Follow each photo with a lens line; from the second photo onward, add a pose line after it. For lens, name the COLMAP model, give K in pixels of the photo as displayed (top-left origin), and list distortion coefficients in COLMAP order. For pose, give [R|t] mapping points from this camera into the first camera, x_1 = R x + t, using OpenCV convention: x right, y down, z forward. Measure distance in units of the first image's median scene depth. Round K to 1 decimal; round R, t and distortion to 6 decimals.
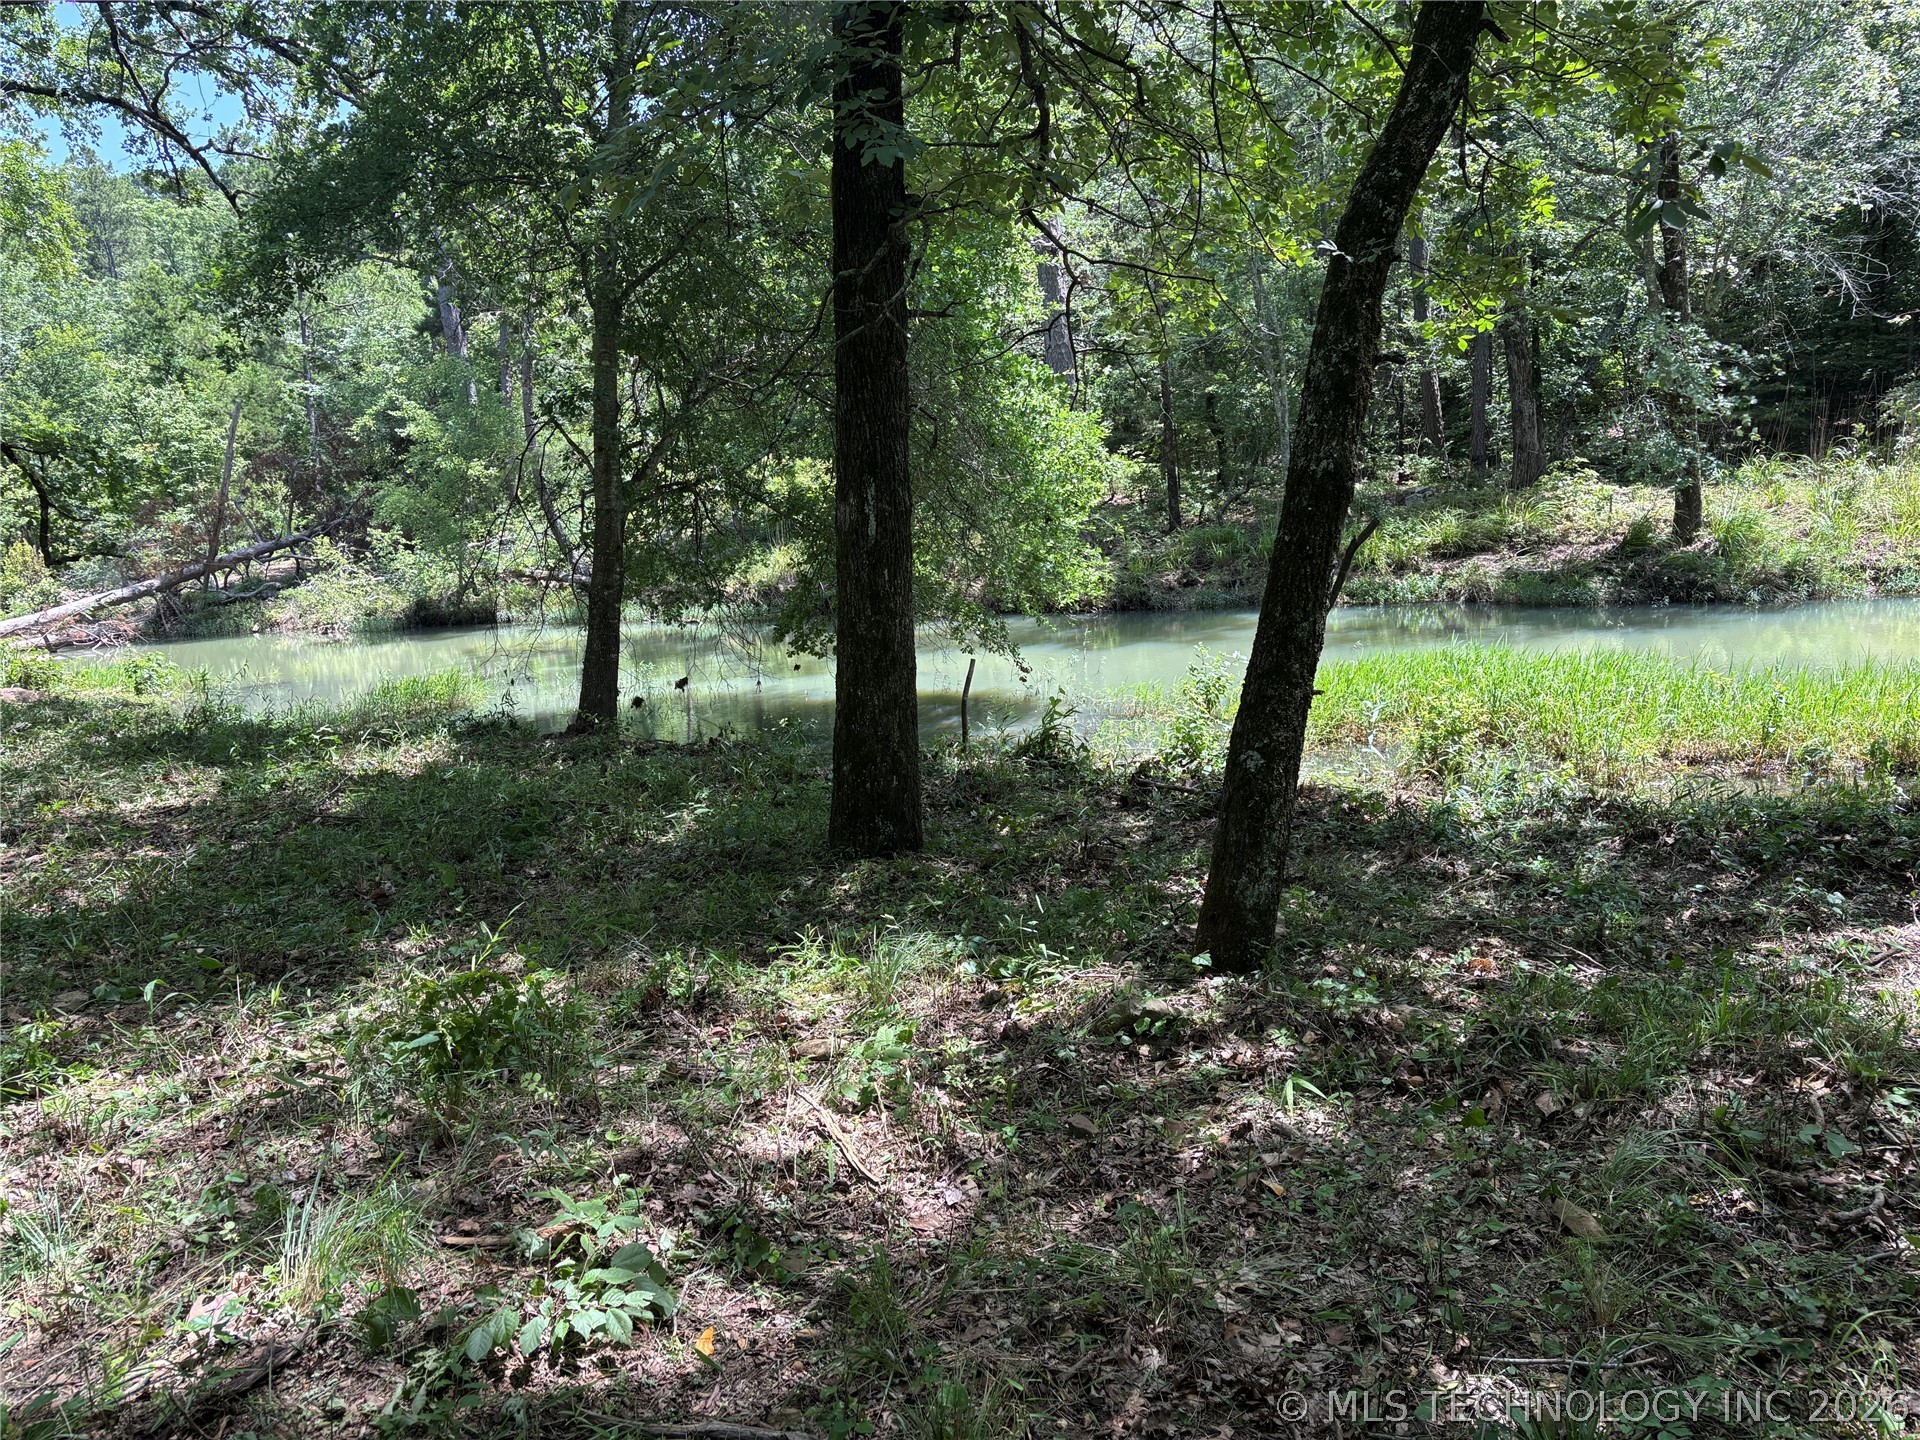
lens RADIAL K [[1449.2, 0, 961.7], [0, 1449.2, 721.1], [0, 0, 1]] dist [0.026274, -0.001405]
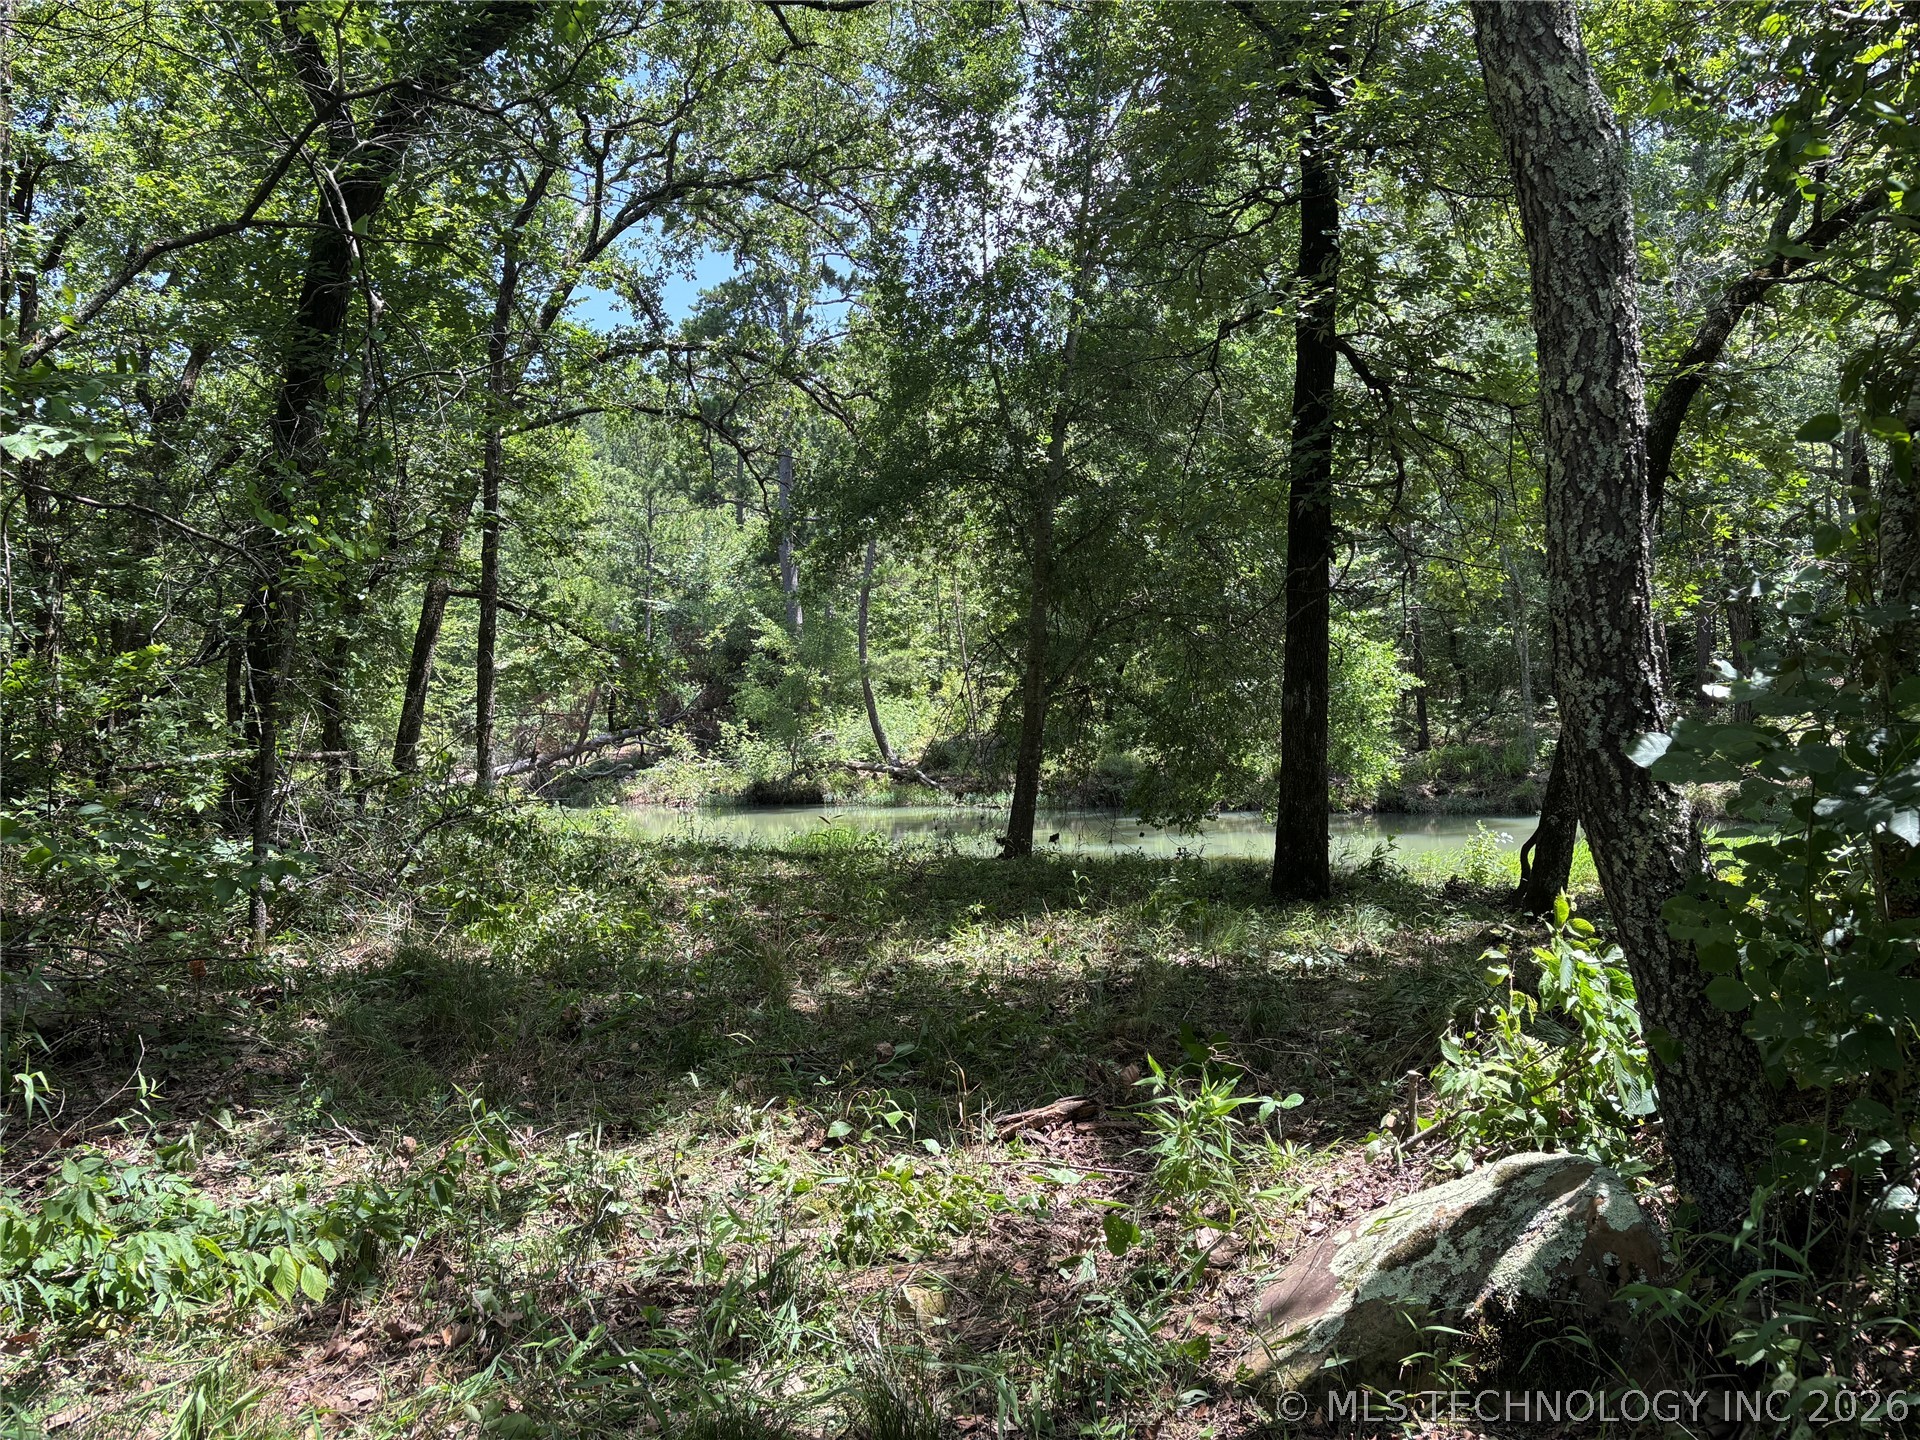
lens RADIAL K [[1449.2, 0, 957.8], [0, 1449.2, 718.9], [0, 0, 1]] dist [0.026274, -0.001405]
pose [[0.989009, 0.041202, -0.141997, -0.045462], [-0.062696, 0.986636, -0.150397, 0.033669], [0.133903, 0.157647, 0.978375, -0.143470]]
